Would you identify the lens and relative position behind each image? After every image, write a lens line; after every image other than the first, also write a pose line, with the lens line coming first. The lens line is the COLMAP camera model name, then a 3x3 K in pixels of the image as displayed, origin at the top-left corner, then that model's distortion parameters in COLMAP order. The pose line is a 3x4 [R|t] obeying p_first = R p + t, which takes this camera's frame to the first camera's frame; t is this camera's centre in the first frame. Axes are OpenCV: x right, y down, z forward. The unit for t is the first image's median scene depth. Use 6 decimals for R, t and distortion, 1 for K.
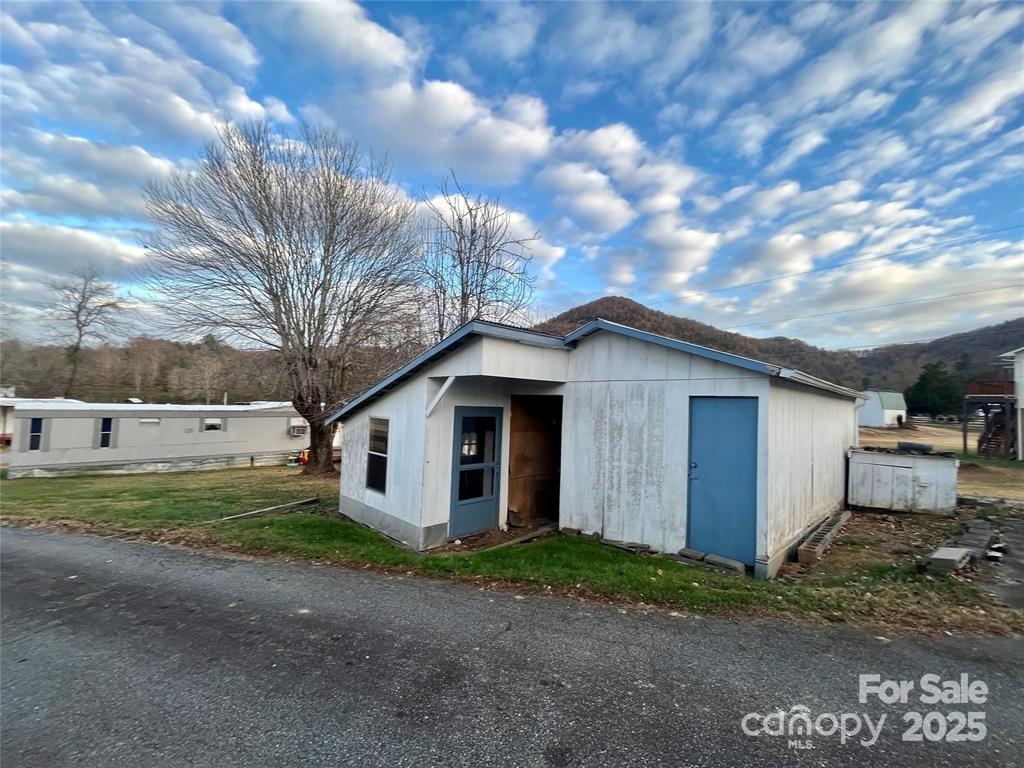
lens RADIAL K [[416.3, 0, 513.9], [0, 416.3, 381.6], [0, 0, 1]] dist [-0.001368, -0.000925]
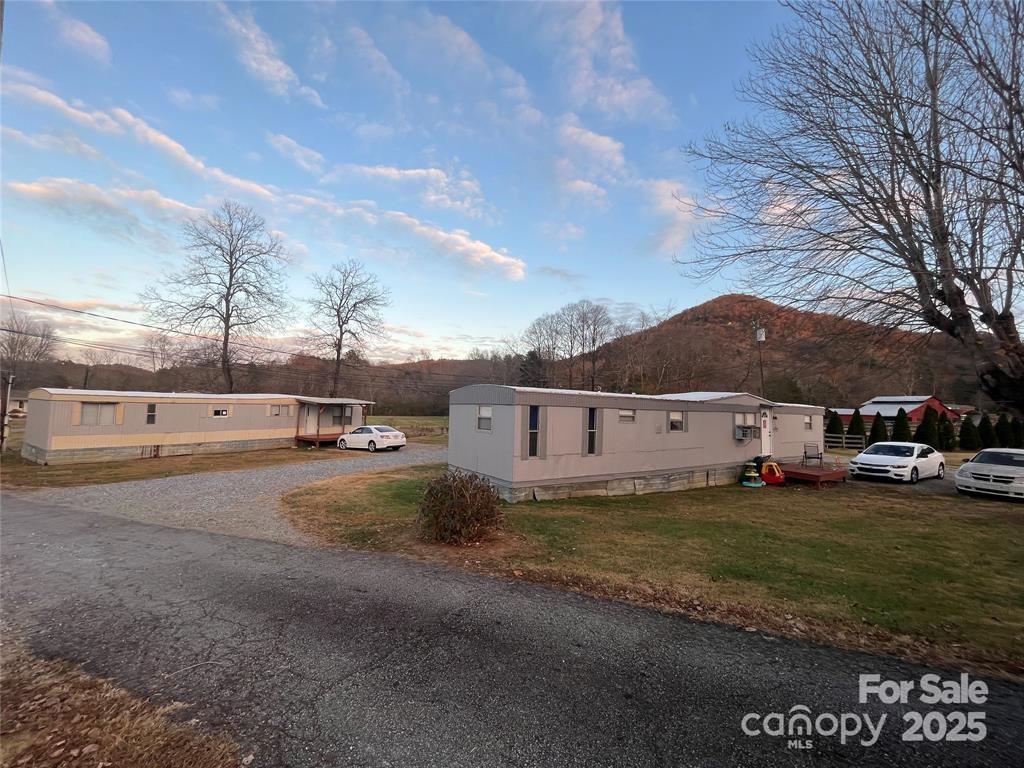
lens RADIAL K [[416.3, 0, 512.1], [0, 416.3, 386.8], [0, 0, 1]] dist [-0.001368, -0.000925]
pose [[0.972882, -0.017754, -0.230622, -0.809181], [0.015425, 0.999810, -0.011898, 0.052195], [0.230789, 0.008018, 0.972971, 0.297609]]
